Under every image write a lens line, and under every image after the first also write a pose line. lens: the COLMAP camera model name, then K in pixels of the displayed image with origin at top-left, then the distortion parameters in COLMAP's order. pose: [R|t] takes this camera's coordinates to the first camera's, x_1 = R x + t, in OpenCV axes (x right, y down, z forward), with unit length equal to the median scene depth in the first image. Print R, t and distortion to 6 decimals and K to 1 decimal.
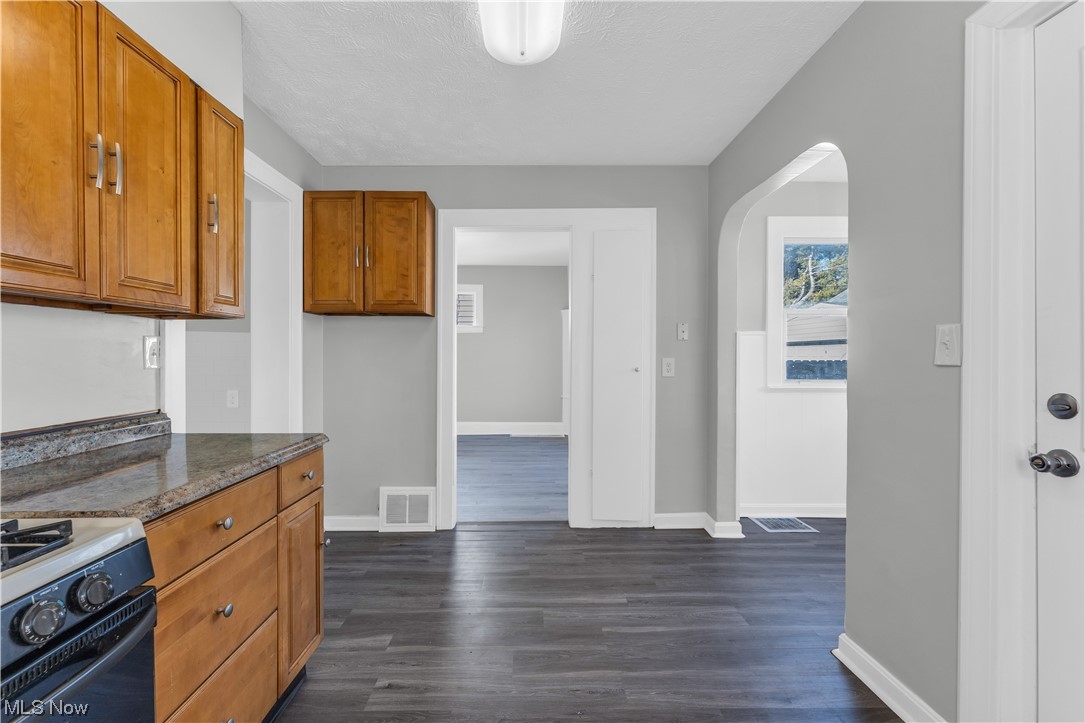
lens RADIAL K [[436.4, 0, 539.6], [0, 436.4, 357.7], [0, 0, 1]] dist [0.000182, 0.000531]
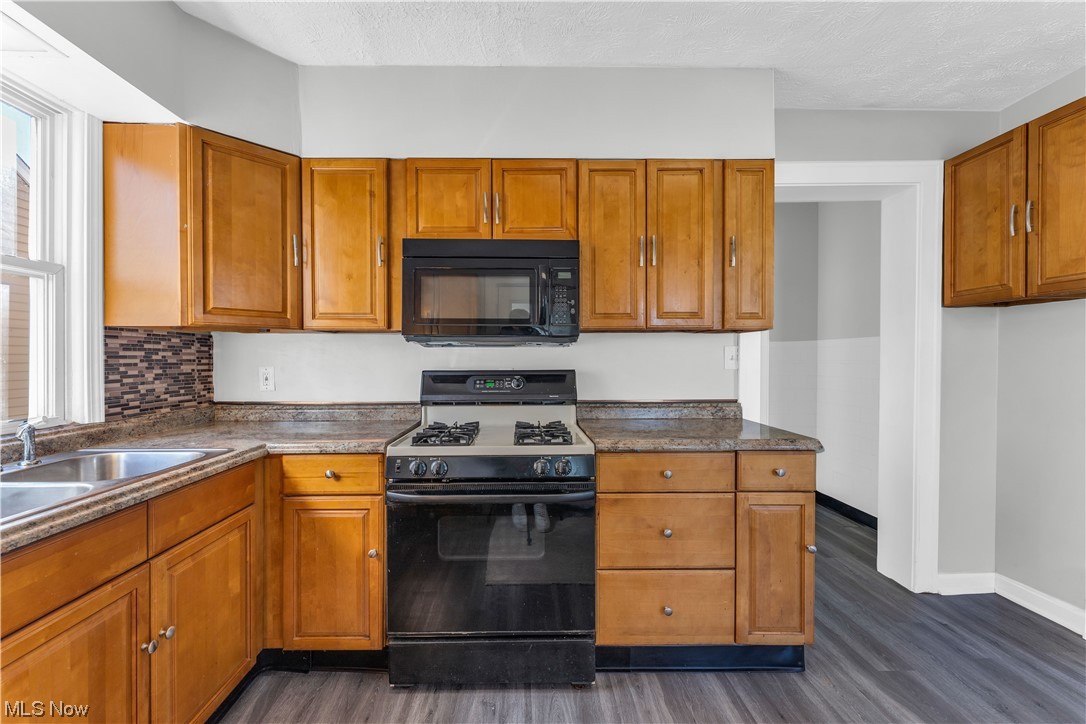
lens RADIAL K [[445.6, 0, 517.4], [0, 445.6, 360.1], [0, 0, 1]] dist [0.002223, 0.000122]
pose [[-0.002306, 0.004682, -0.999986, 0.355413], [-0.005219, 0.999975, 0.004694, -0.005094], [0.999984, 0.005229, -0.002282, 0.219976]]
